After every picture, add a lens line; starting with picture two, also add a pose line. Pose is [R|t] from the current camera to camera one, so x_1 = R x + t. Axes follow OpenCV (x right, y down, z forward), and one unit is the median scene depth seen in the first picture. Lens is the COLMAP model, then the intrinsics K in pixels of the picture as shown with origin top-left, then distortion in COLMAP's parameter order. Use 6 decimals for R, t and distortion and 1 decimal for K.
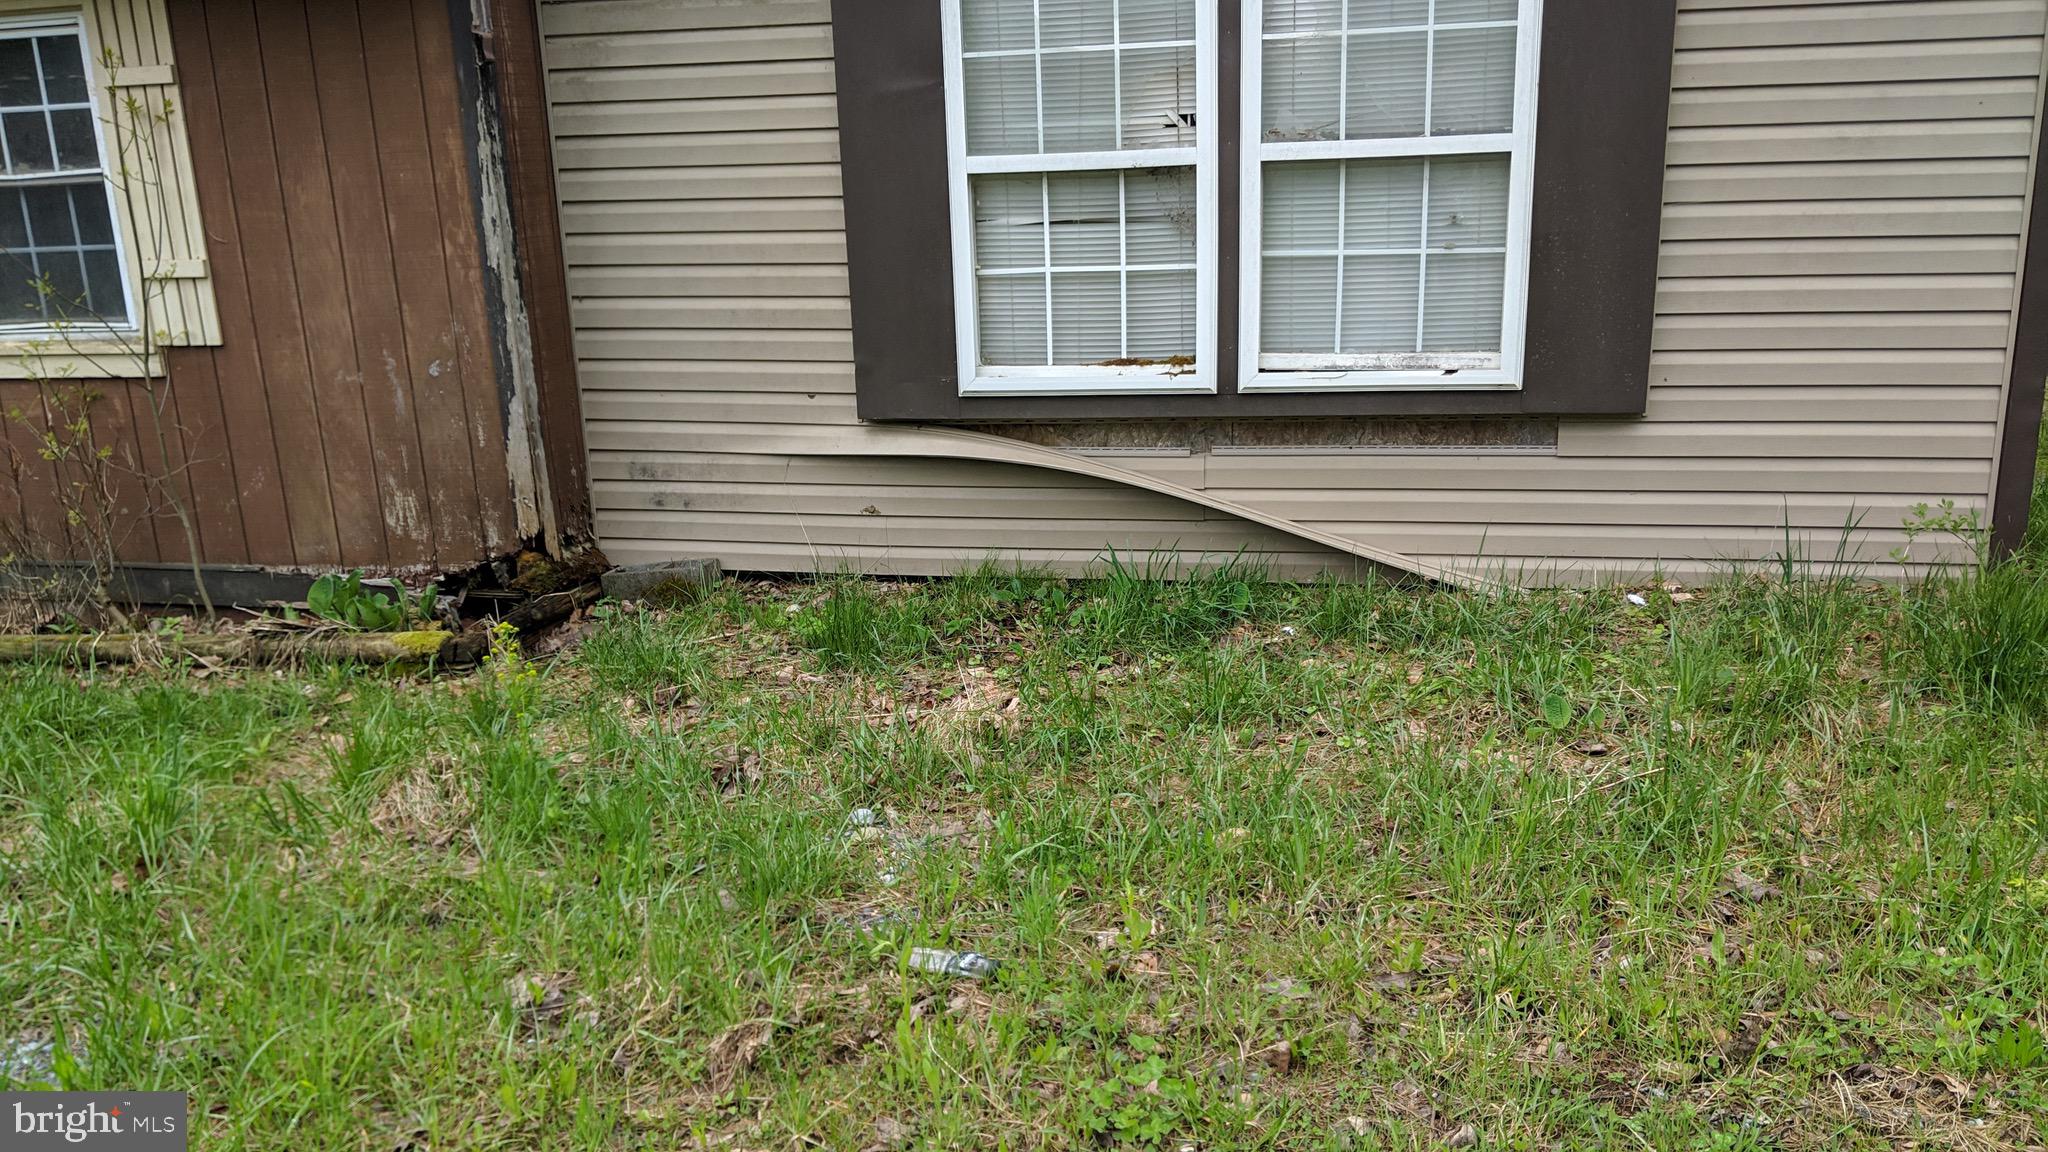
lens RADIAL K [[1639.3, 0, 1019.7], [0, 1639.3, 571.4], [0, 0, 1]] dist [0.089384, -0.167283]
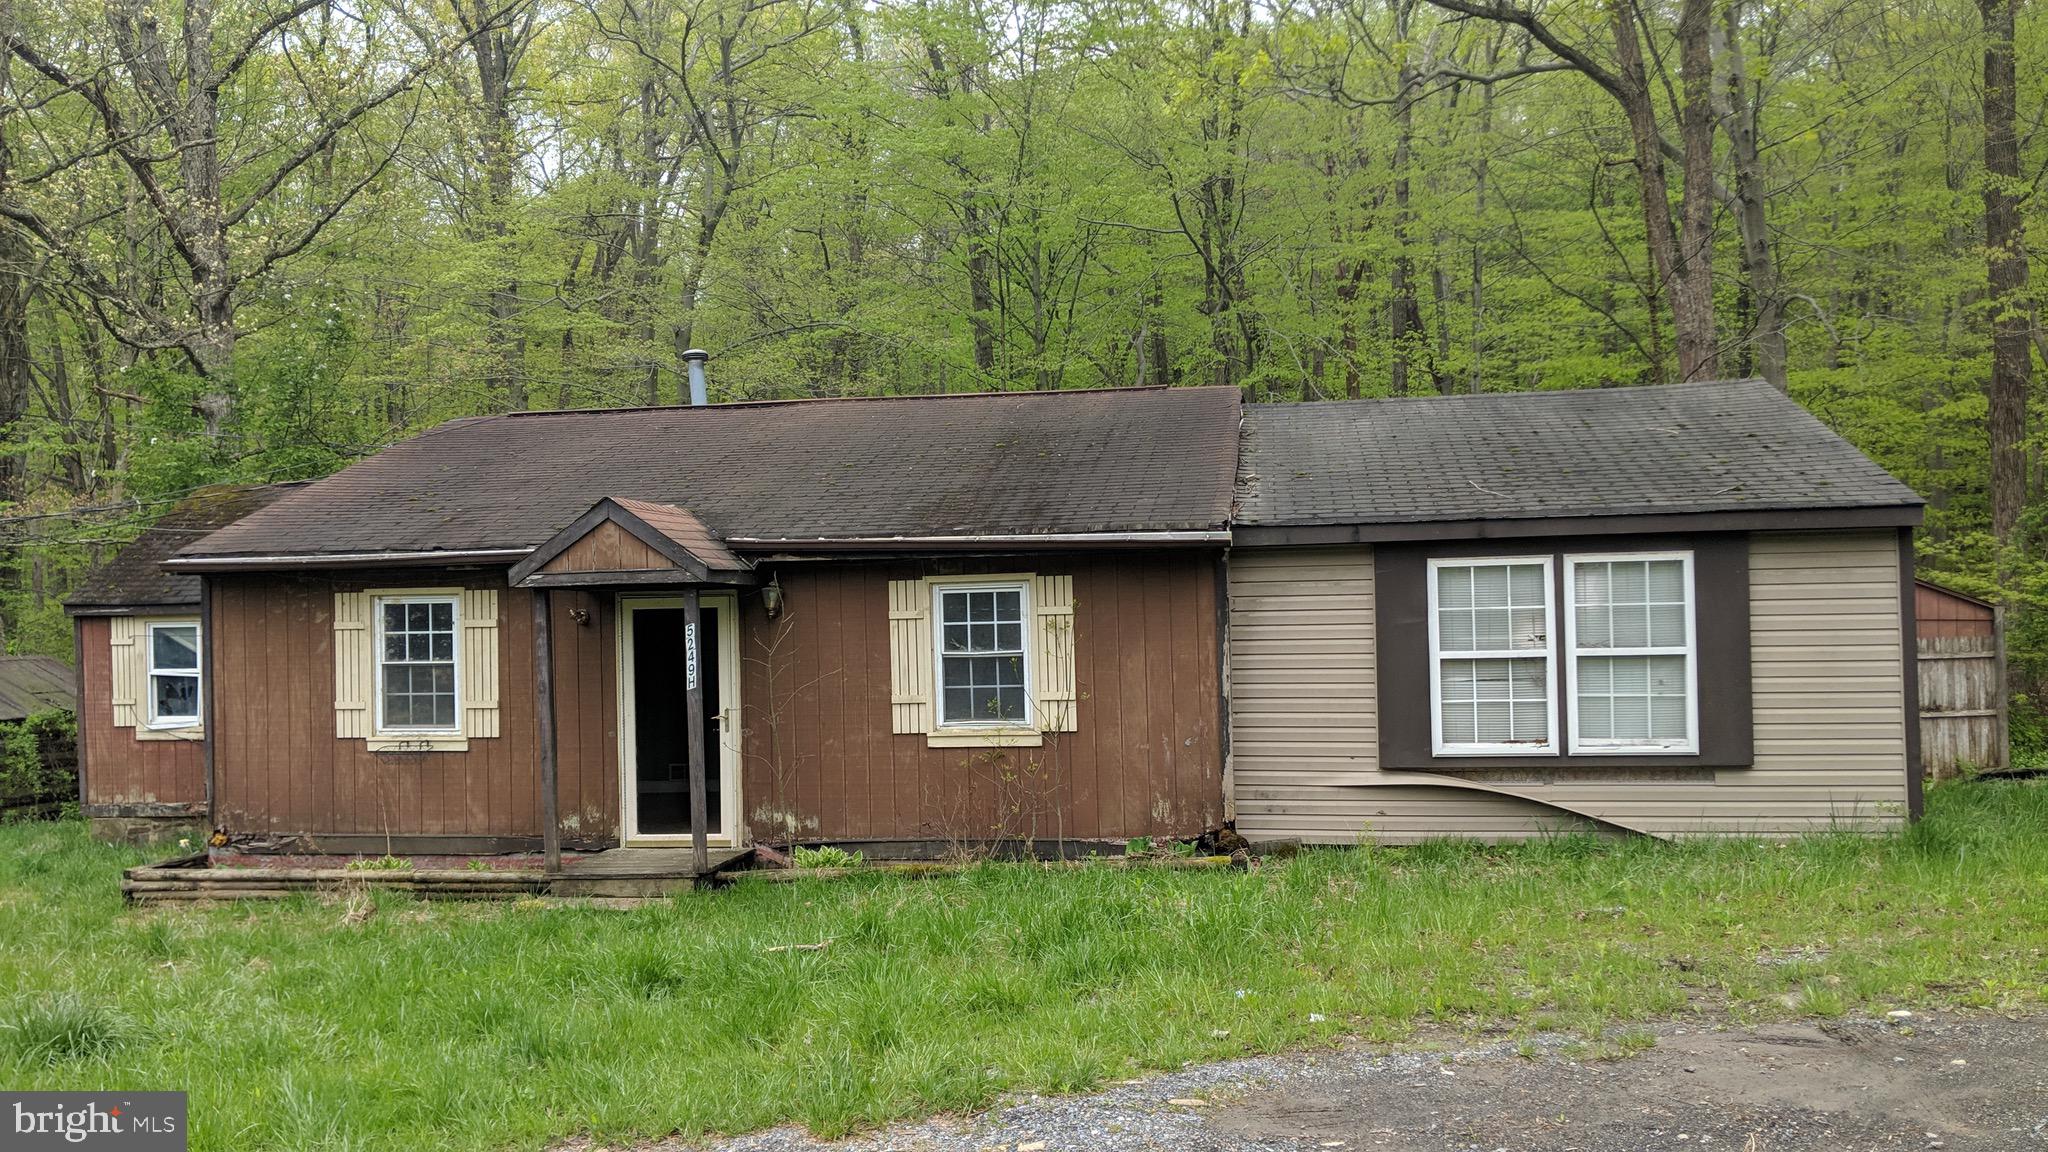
lens RADIAL K [[1639.3, 0, 1019.5], [0, 1639.3, 572.9], [0, 0, 1]] dist [0.089384, -0.167283]
pose [[0.999798, 0.013583, 0.014821, -0.624431], [-0.009099, 0.963128, -0.268890, 0.252483], [-0.017927, 0.268701, 0.963057, -1.168927]]
